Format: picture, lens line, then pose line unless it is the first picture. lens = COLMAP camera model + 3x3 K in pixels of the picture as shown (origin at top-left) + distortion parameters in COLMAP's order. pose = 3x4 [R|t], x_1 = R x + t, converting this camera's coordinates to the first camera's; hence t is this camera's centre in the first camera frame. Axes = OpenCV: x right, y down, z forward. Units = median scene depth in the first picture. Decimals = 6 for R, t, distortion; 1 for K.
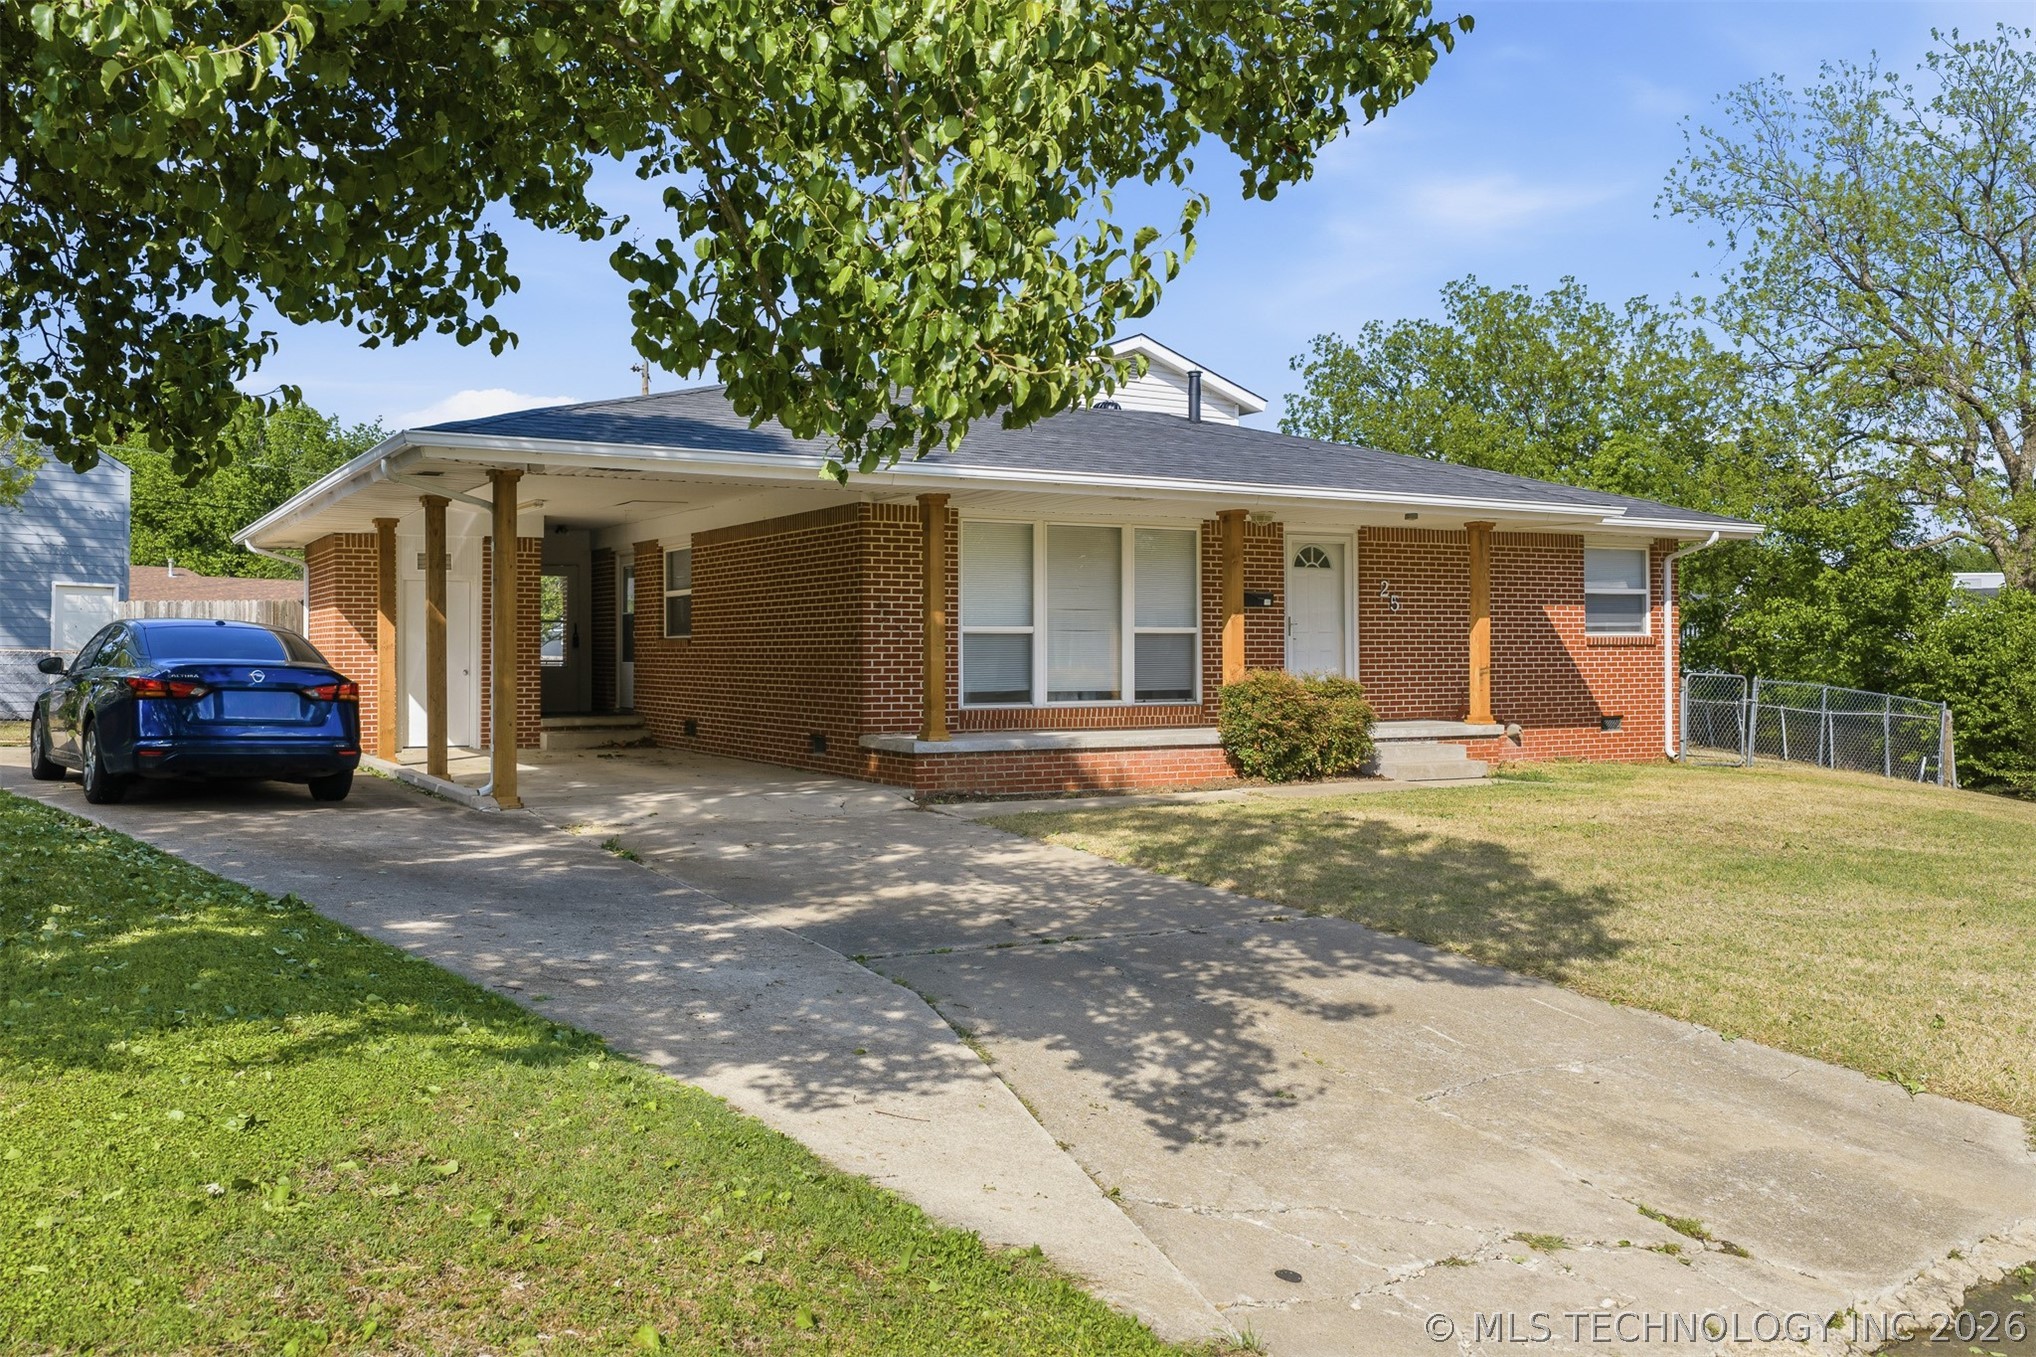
lens RADIAL K [[1697.9, 0, 1015.1], [0, 1697.9, 676.9], [0, 0, 1]] dist [0.011108, -0.005054]
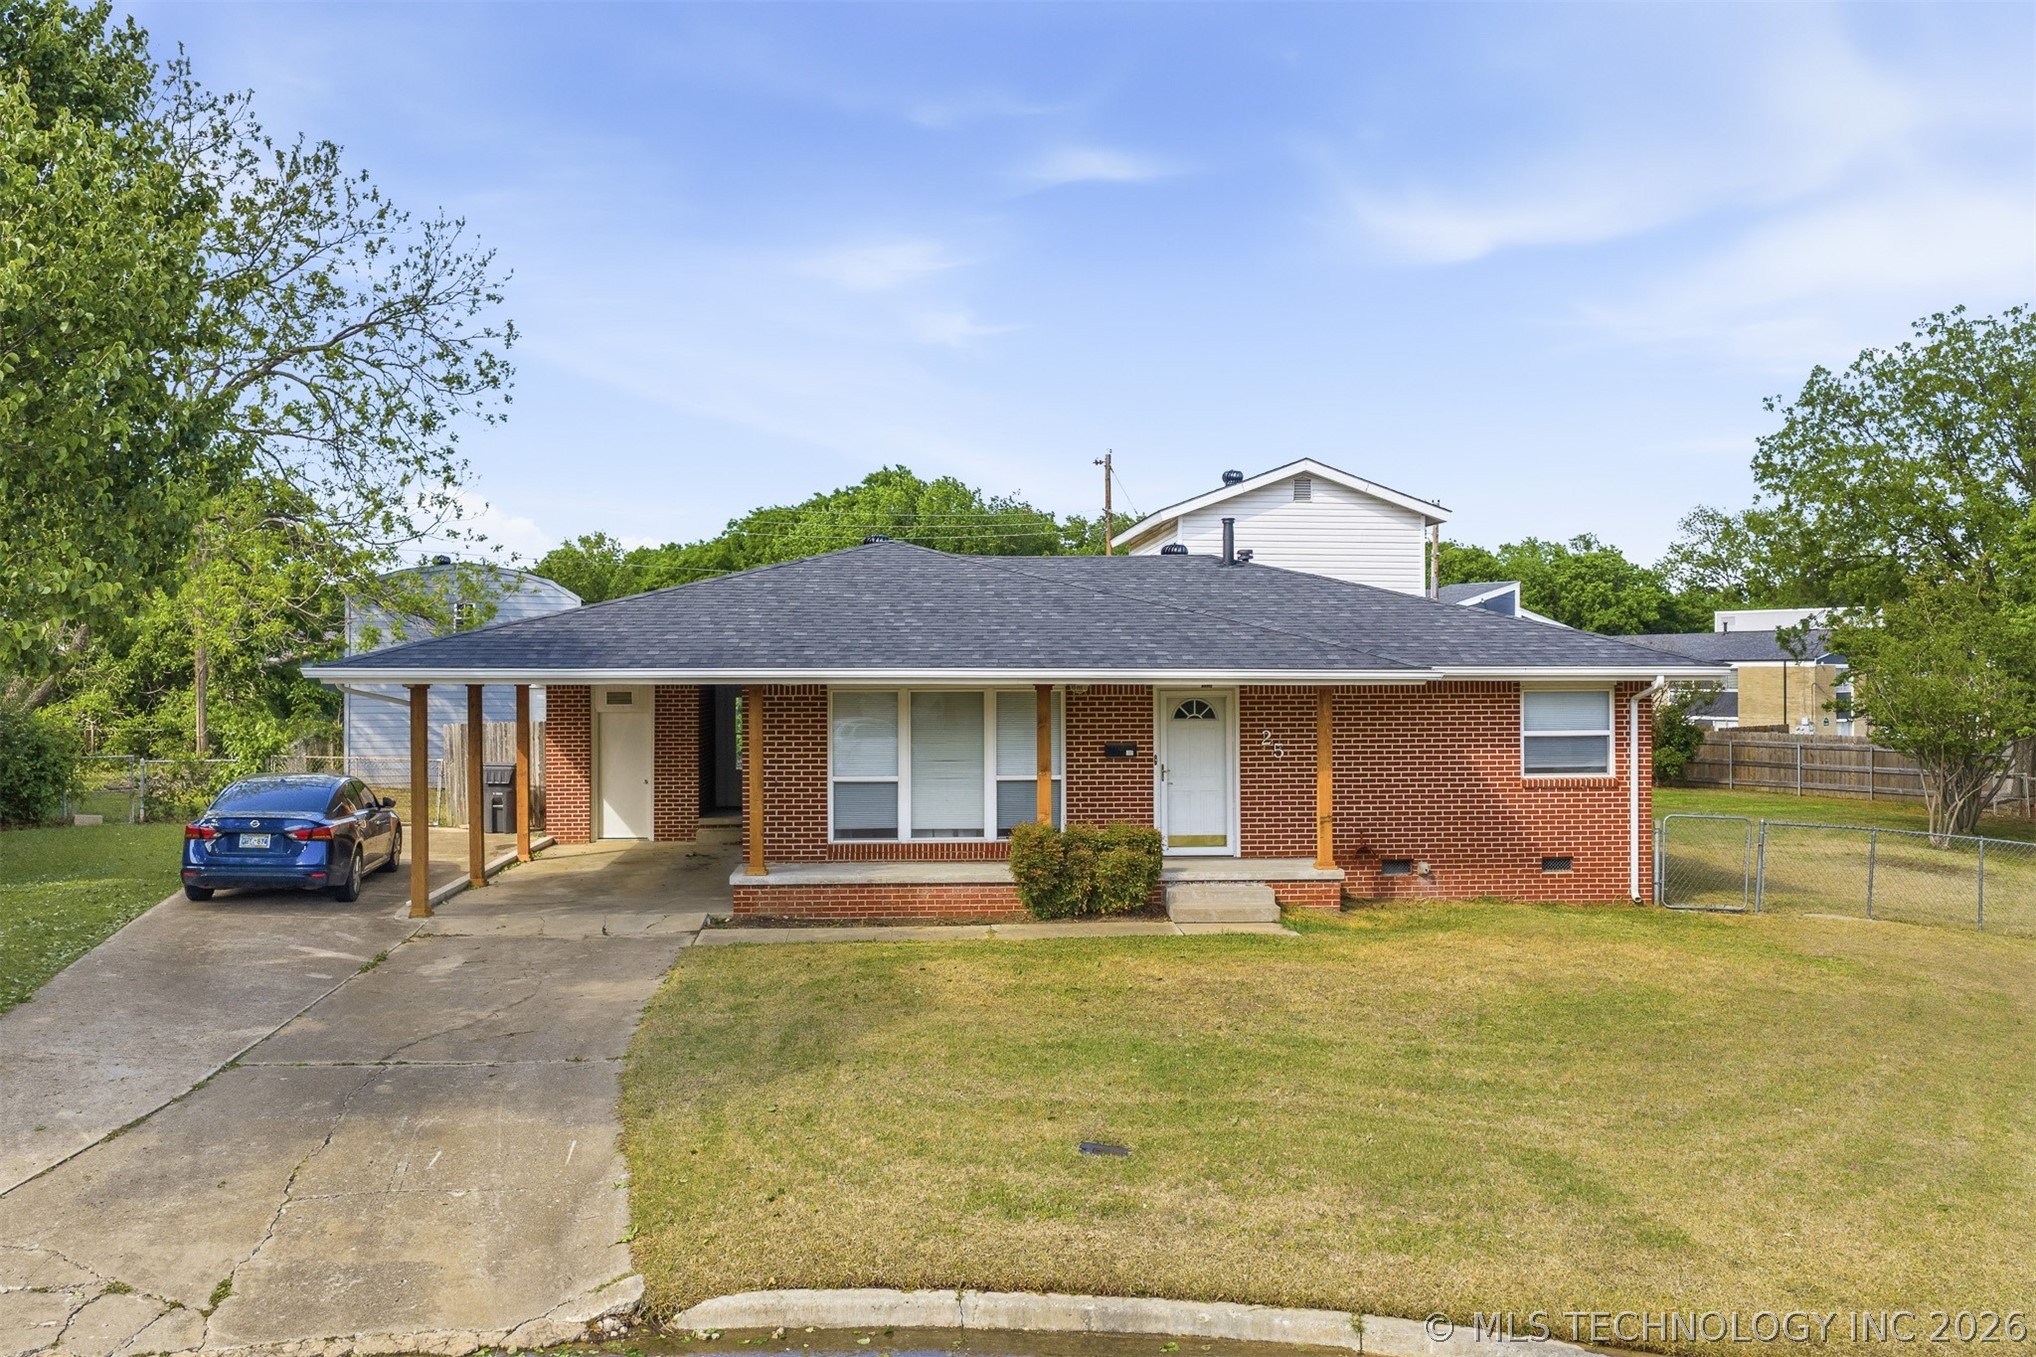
lens RADIAL K [[1697.9, 0, 1024.5], [0, 1697.9, 681.8], [0, 0, 1]] dist [0.011108, -0.005054]
pose [[0.899707, 0.002270, -0.436488, 0.618765], [-0.005005, 0.999974, -0.005117, -0.090774], [0.436465, 0.006788, 0.899696, -0.049856]]
